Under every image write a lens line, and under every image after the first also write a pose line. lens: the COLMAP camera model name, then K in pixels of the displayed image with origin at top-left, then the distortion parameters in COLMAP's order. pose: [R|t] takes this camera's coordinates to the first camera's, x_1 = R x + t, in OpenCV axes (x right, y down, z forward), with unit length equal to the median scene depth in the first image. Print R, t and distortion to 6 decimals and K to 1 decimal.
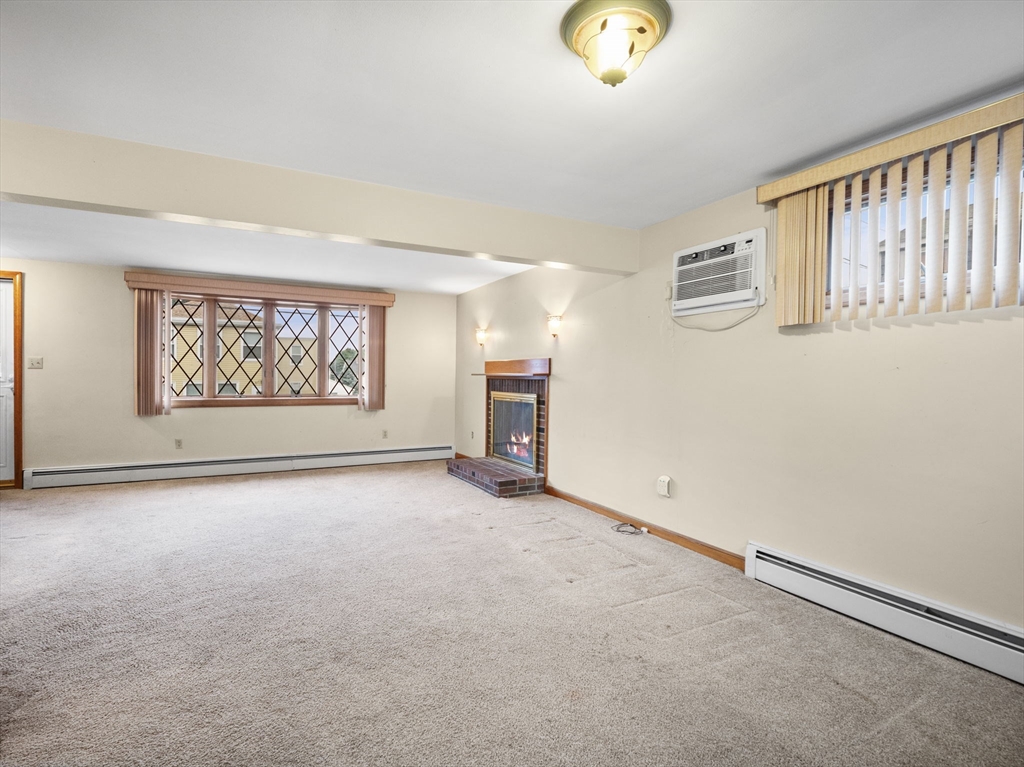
lens RADIAL K [[515.5, 0, 510.6], [0, 515.5, 379.4], [0, 0, 1]] dist [-0.001756, -0.001593]
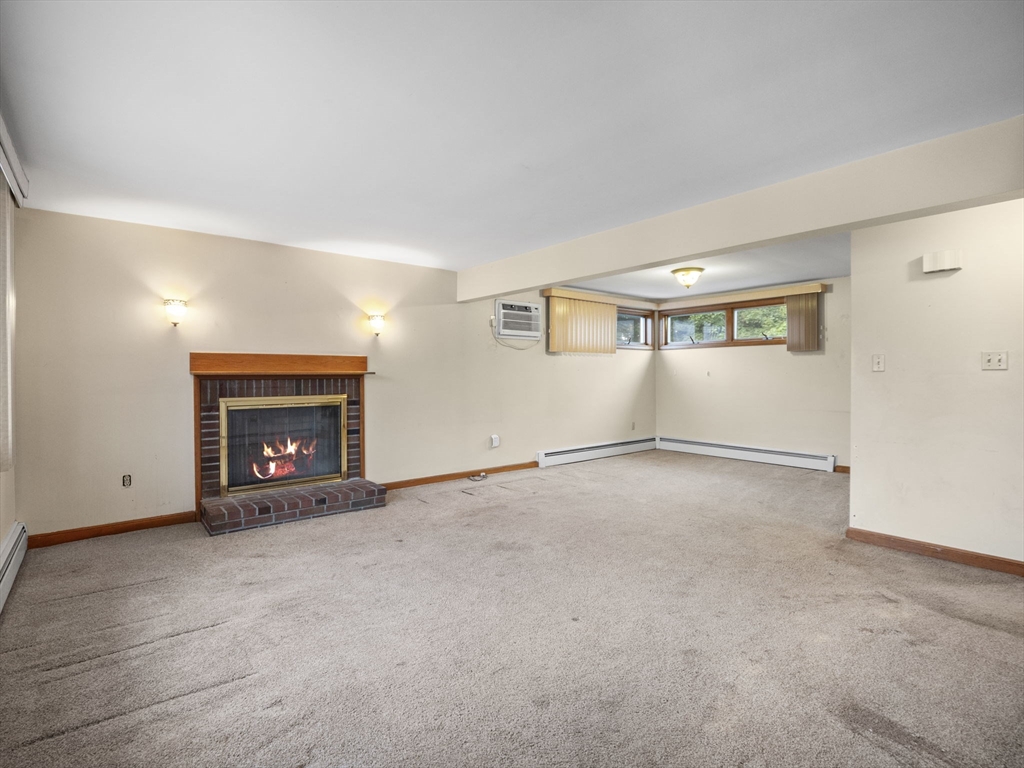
lens RADIAL K [[499.8, 0, 512.0], [0, 499.8, 384.0], [0, 0, 1]] dist [-0.002421, -0.001088]
pose [[-0.203982, -0.028539, 0.978558, -0.888245], [0.005635, 0.999524, 0.030325, -0.015484], [-0.978958, 0.011701, -0.203724, 0.895107]]
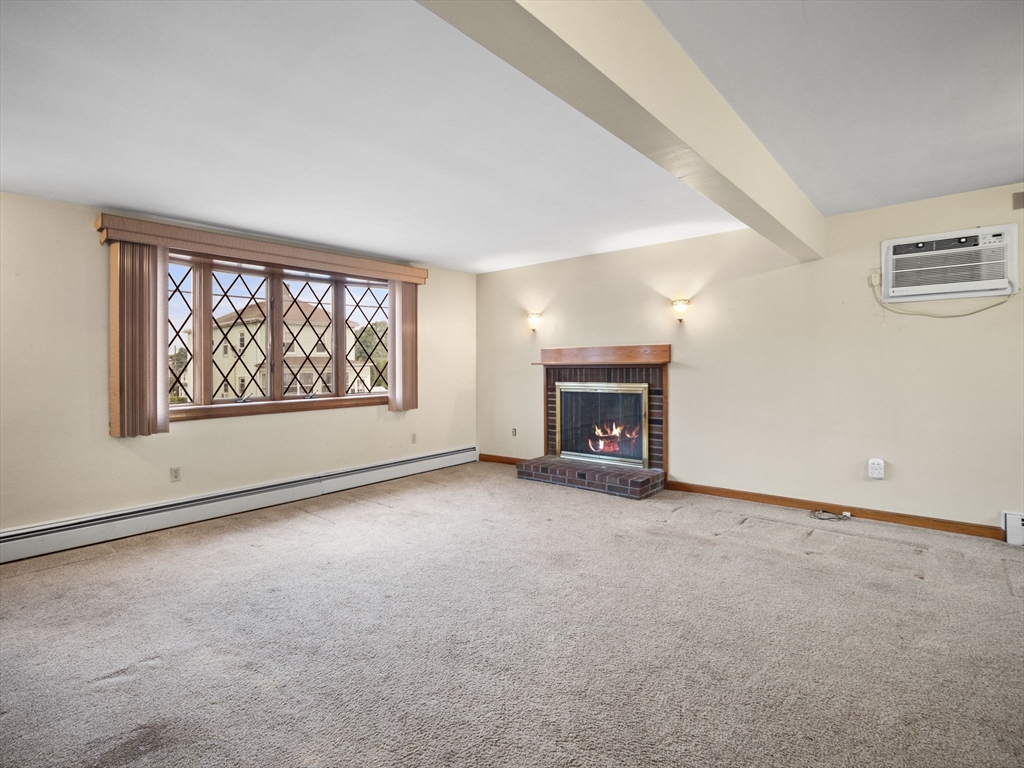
lens RADIAL K [[517.3, 0, 508.8], [0, 517.3, 365.7], [0, 0, 1]] dist [-0.012775, 0.001611]
pose [[0.927487, -0.020476, 0.373293, -0.531125], [0.021328, 0.999771, 0.001847, -0.010566], [-0.373246, 0.006249, 0.927711, 0.229186]]
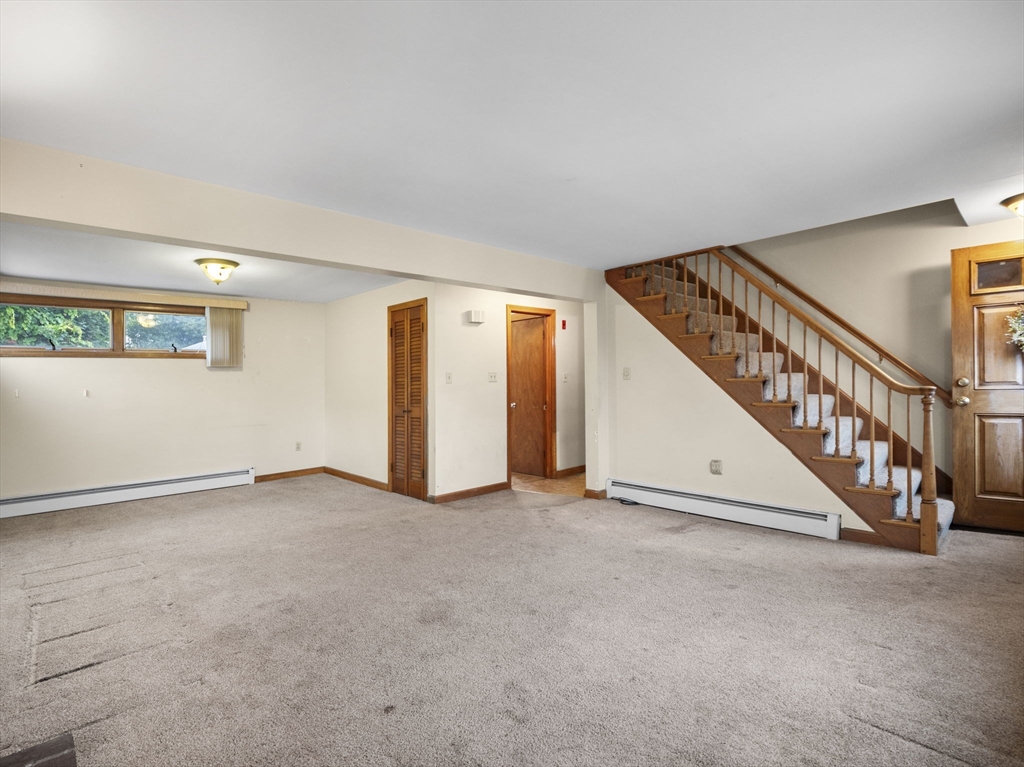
lens RADIAL K [[500.0, 0, 506.9], [0, 500.0, 411.9], [0, 0, 1]] dist [-0.001504, -0.000356]
pose [[-0.967512, 0.029637, -0.251081, -0.196628], [0.014194, 0.997907, 0.063093, -0.013957], [0.252425, 0.057479, -0.965908, 1.259453]]
